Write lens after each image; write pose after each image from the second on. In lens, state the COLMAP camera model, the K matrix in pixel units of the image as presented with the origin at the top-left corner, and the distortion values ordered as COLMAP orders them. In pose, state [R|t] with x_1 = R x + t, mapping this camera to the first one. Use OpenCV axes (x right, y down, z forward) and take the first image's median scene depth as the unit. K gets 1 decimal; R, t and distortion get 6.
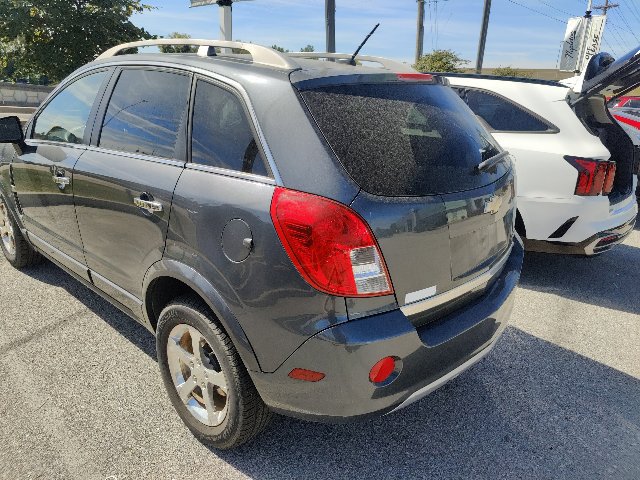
lens RADIAL K [[478.1, 0, 320.0], [0, 478.1, 240.0], [0, 0, 1]] dist [0.039947, -0.050433]
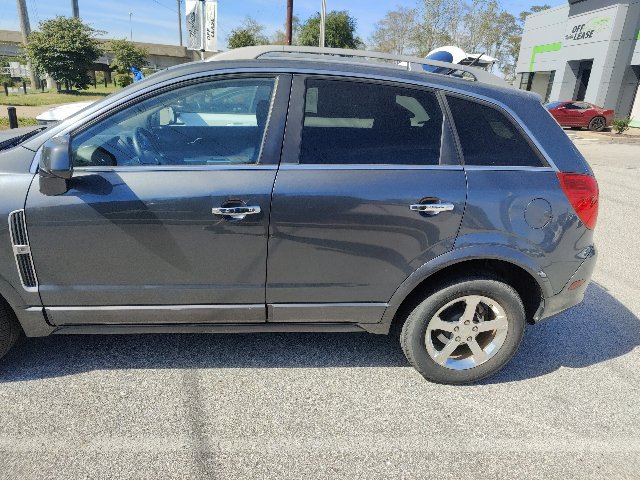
lens RADIAL K [[478.1, 0, 320.0], [0, 478.1, 240.0], [0, 0, 1]] dist [0.039947, -0.050433]
pose [[0.604878, -0.247651, 0.756830, -1.382190], [0.194884, 0.967548, 0.160846, -0.232615], [-0.772103, 0.050202, 0.633512, 0.492241]]
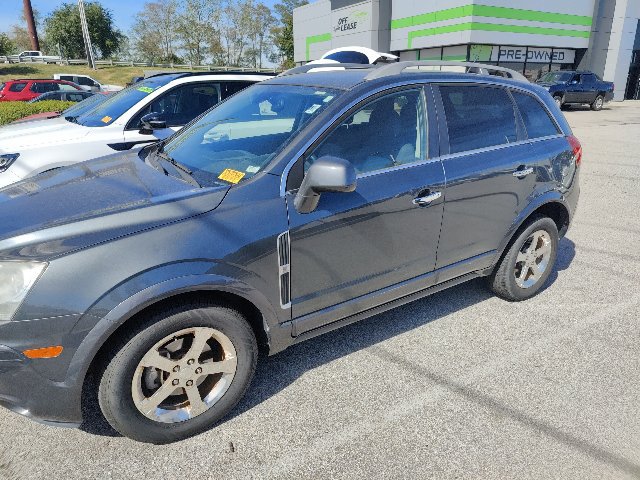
lens RADIAL K [[478.1, 0, 320.0], [0, 478.1, 240.0], [0, 0, 1]] dist [0.039947, -0.050433]
pose [[0.143501, -0.347396, 0.926673, -1.977351], [0.297649, 0.908160, 0.294363, -0.534295], [-0.943828, 0.233582, 0.233724, 1.311736]]
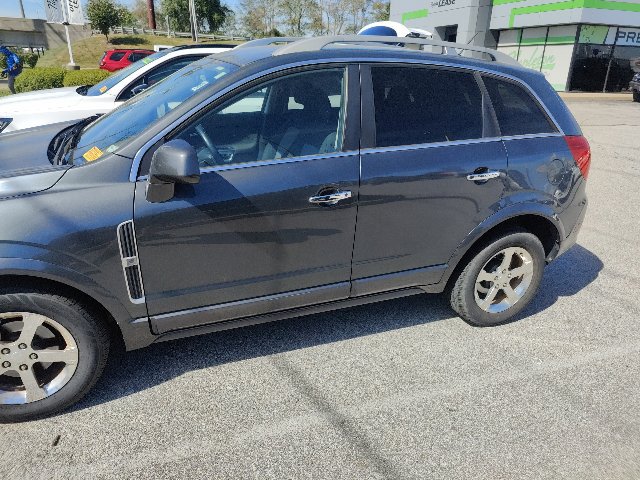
lens RADIAL K [[478.1, 0, 320.0], [0, 478.1, 240.0], [0, 0, 1]] dist [0.039947, -0.050433]
pose [[0.363061, -0.356358, 0.860927, -1.693076], [0.258768, 0.926190, 0.274247, -0.385649], [-0.895112, 0.123212, 0.428478, 0.862808]]
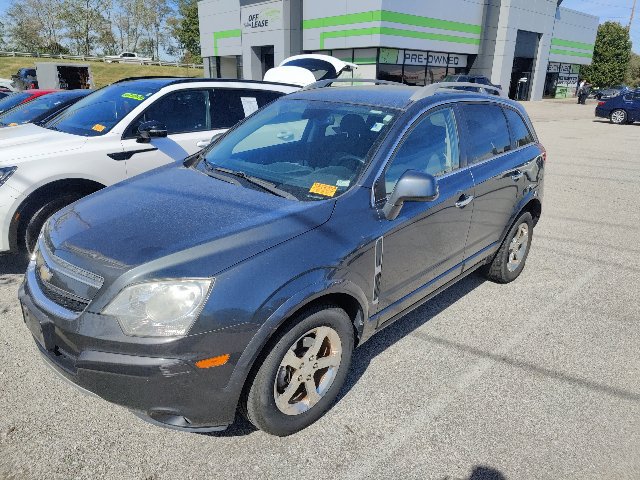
lens RADIAL K [[479.9, 0, 333.7], [0, 479.9, 241.5], [0, 0, 1]] dist [0.046471, -0.055873]
pose [[-0.099546, -0.359880, 0.927673, -2.133060], [0.268165, 0.888105, 0.373307, -0.747392], [-0.958216, 0.285931, 0.008100, 1.749159]]
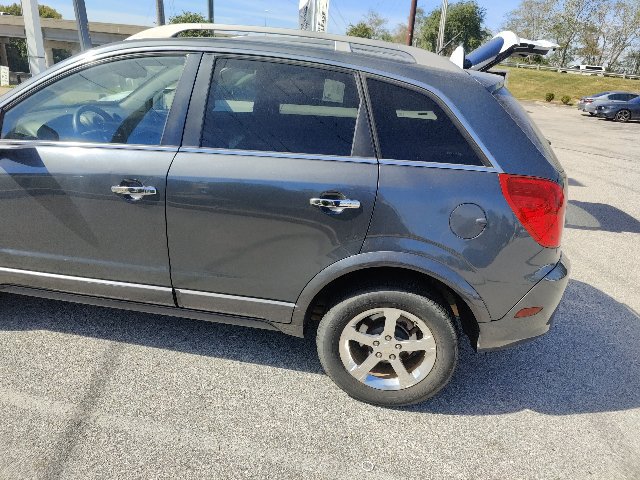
lens RADIAL K [[478.1, 0, 320.0], [0, 478.1, 240.0], [0, 0, 1]] dist [0.039947, -0.050433]
pose [[0.800165, -0.184303, 0.570761, -0.969954], [0.137169, 0.982629, 0.124998, -0.128845], [-0.583884, -0.021728, 0.811546, 0.200035]]
